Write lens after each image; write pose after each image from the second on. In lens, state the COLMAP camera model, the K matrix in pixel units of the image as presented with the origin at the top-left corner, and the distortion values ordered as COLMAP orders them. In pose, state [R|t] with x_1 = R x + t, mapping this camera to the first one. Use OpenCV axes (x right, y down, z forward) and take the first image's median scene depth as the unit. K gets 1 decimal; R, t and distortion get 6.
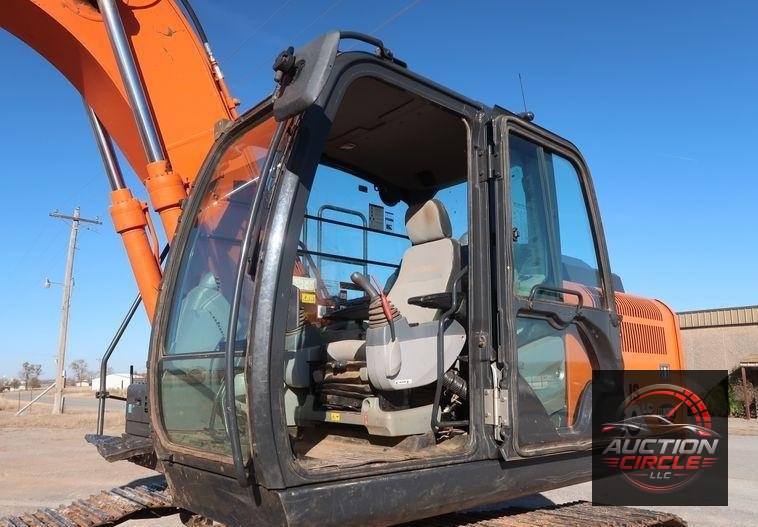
lens RADIAL K [[587.8, 0, 375.9], [0, 587.8, 285.6], [0, 0, 1]] dist [-0.027712, -0.000820]
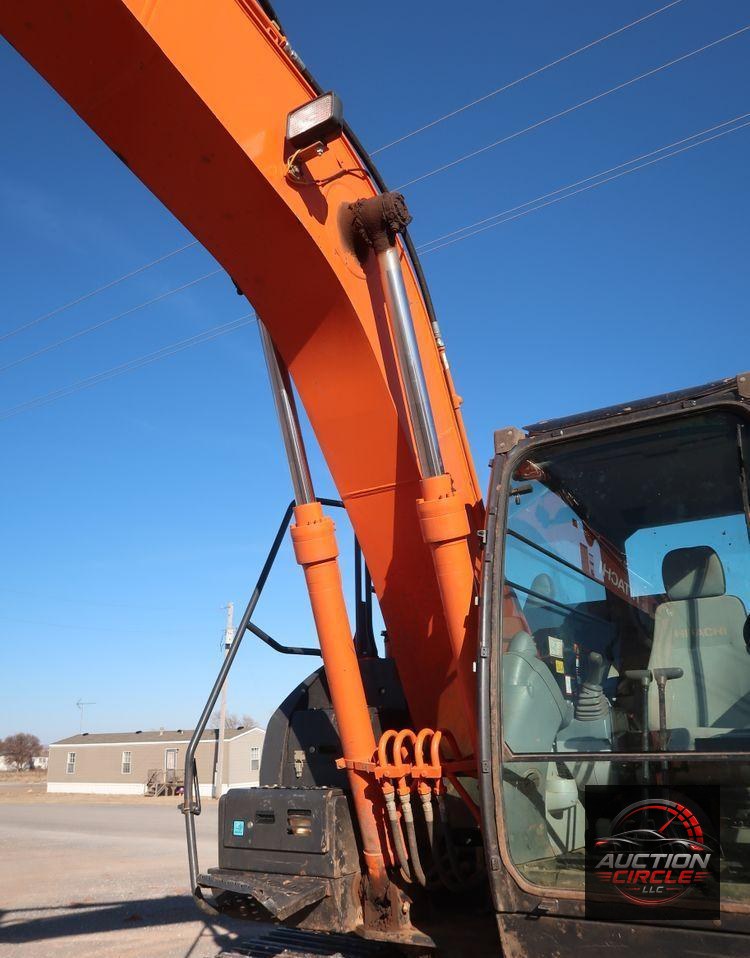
lens RADIAL K [[778.1, 0, 372.0], [0, 778.1, 498.7], [0, 0, 1]] dist [-0.032944, 0.002144]
pose [[0.958268, 0.077752, 0.275095, -0.629689], [-0.032496, 0.985692, -0.165397, -0.018444], [-0.284019, 0.149555, 0.947083, 0.100509]]
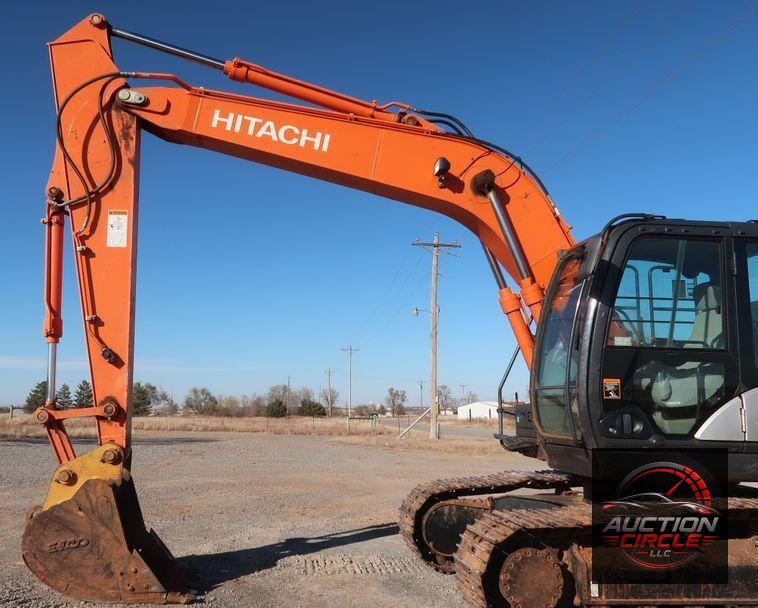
lens RADIAL K [[723.1, 0, 294.3], [0, 723.1, 303.8], [0, 0, 1]] dist [-0.021835, 0.009604]
pose [[0.787725, -0.064991, -0.612590, 0.363967], [0.073218, 0.997248, -0.011650, -0.141781], [0.611661, -0.035676, 0.790315, -1.032629]]
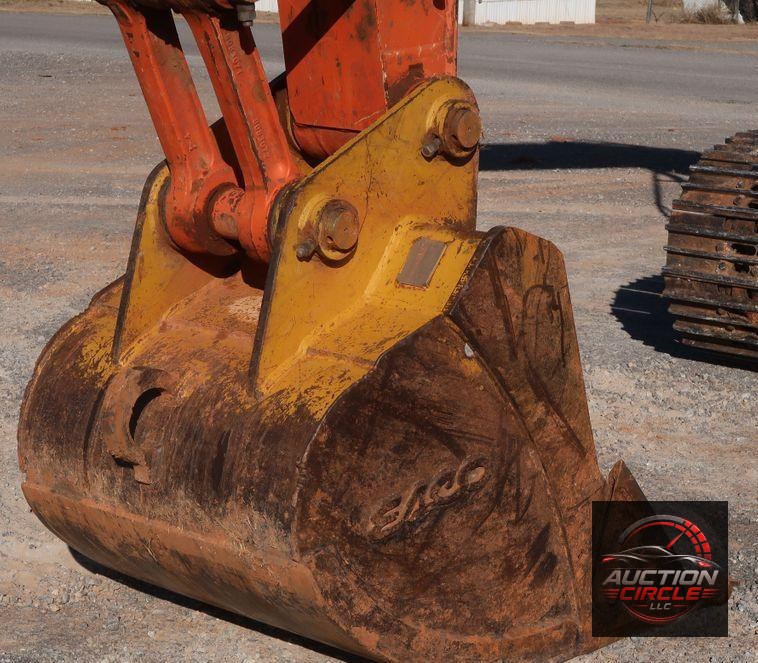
lens RADIAL K [[2049.9, 0, 377.7], [0, 2049.9, 381.3], [0, 0, 1]] dist [0.017454, 0.851544]
pose [[0.994774, 0.005688, 0.101943, -1.334595], [-0.042354, 0.931479, 0.361320, -0.125306], [-0.092903, -0.363750, 0.926852, -1.120447]]
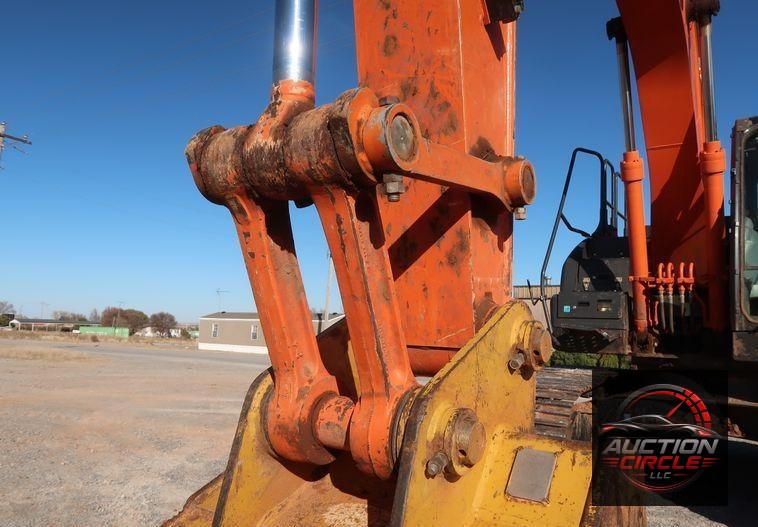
lens RADIAL K [[587.8, 0, 375.9], [0, 587.8, 285.6], [0, 0, 1]] dist [-0.027712, -0.000820]
pose [[0.969888, 0.072716, 0.232444, -1.361794], [-0.088810, 0.994269, 0.059523, 0.130850], [-0.226783, -0.078373, 0.970787, -0.255370]]
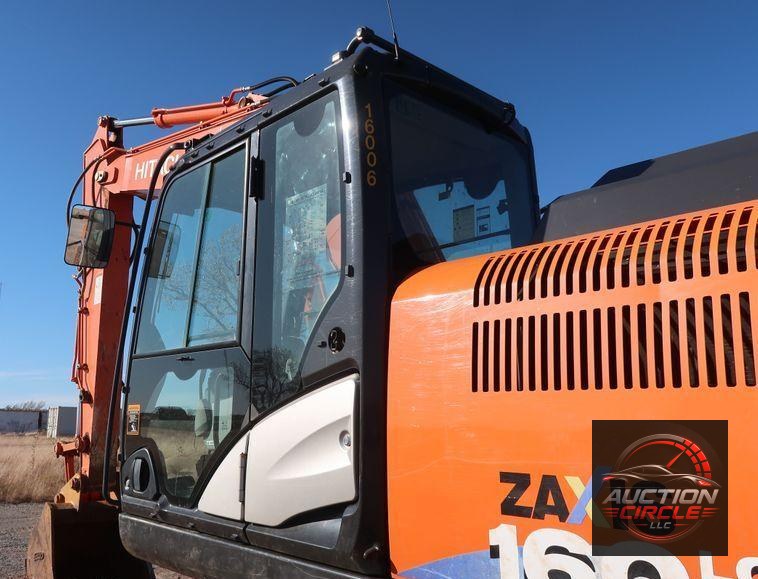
lens RADIAL K [[685.3, 0, 314.7], [0, 685.3, 290.5], [0, 0, 1]] dist [-0.003465, -0.000132]
pose [[-0.020677, -0.189944, -0.981577, 0.936135], [0.138290, 0.971806, -0.190966, 0.118208], [0.990176, -0.139691, 0.006174, 0.891949]]
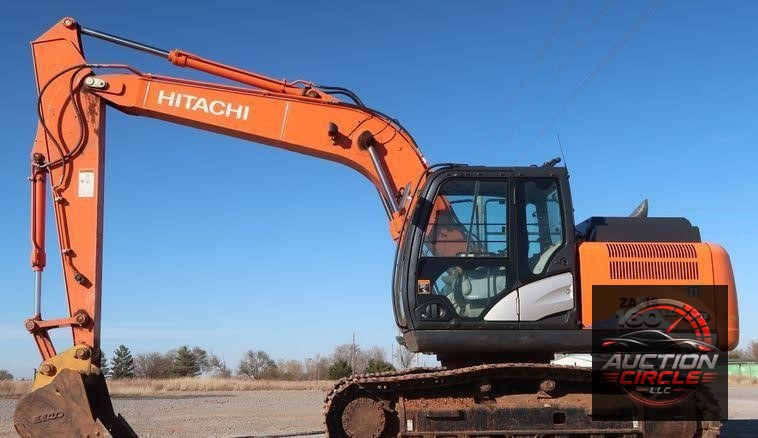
lens RADIAL K [[834.1, 0, 376.7], [0, 834.1, 236.1], [0, 0, 1]] dist [0.006037, -0.003361]
pose [[0.790633, -0.100020, -0.604066, 1.397909], [0.101719, 0.994314, -0.031502, -0.015720], [0.603783, -0.036538, 0.796311, -1.524064]]
